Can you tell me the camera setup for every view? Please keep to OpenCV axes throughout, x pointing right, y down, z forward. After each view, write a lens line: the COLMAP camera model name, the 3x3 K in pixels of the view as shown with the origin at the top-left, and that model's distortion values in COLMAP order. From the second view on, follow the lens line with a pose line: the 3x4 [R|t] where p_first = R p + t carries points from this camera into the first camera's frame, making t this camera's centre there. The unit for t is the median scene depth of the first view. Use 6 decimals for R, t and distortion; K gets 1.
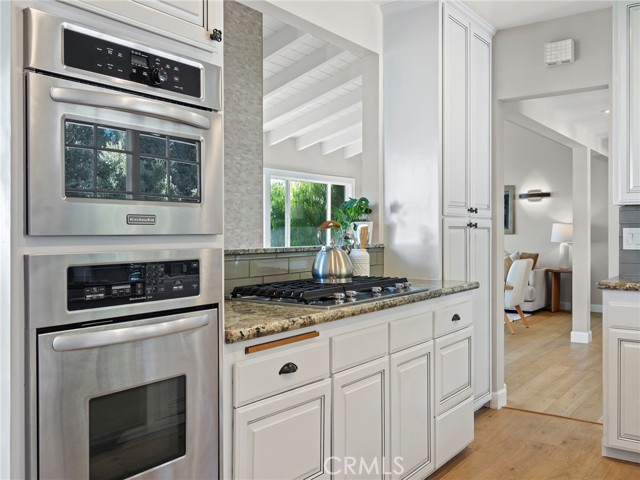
lens RADIAL K [[599.7, 0, 321.0], [0, 599.7, 240.4], [0, 0, 1]] dist [-0.003191, 0.000000]
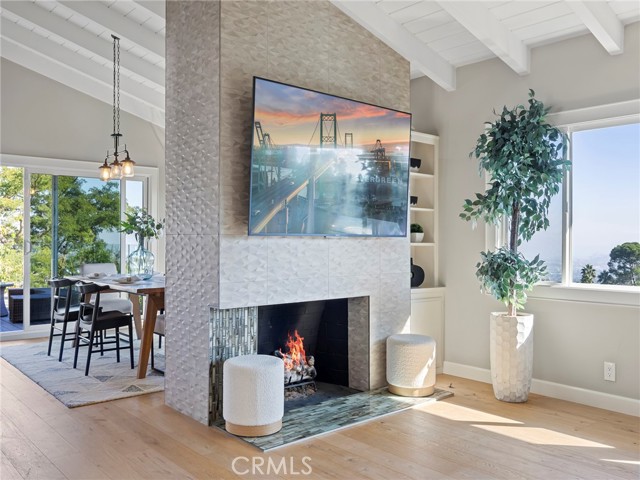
lens RADIAL K [[564.1, 0, 321.4], [0, 564.1, 238.7], [0, 0, 1]] dist [-0.013095, 0.008732]
pose [[-0.228324, 0.002906, -0.973581, 0.300876], [-0.015488, 0.999858, 0.006616, -0.011573], [0.973462, 0.016589, -0.228247, 0.741677]]
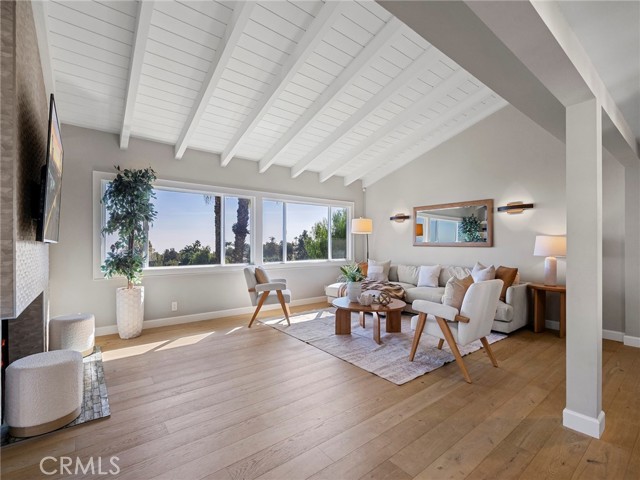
lens RADIAL K [[293.1, 0, 316.1], [0, 293.1, 244.9], [0, 0, 1]] dist [0.001680, 0.000959]
pose [[0.958380, 0.003823, -0.285471, 0.186611], [-0.005631, 0.999969, -0.005513, -0.009921], [0.285441, 0.006891, 0.958371, 0.459034]]
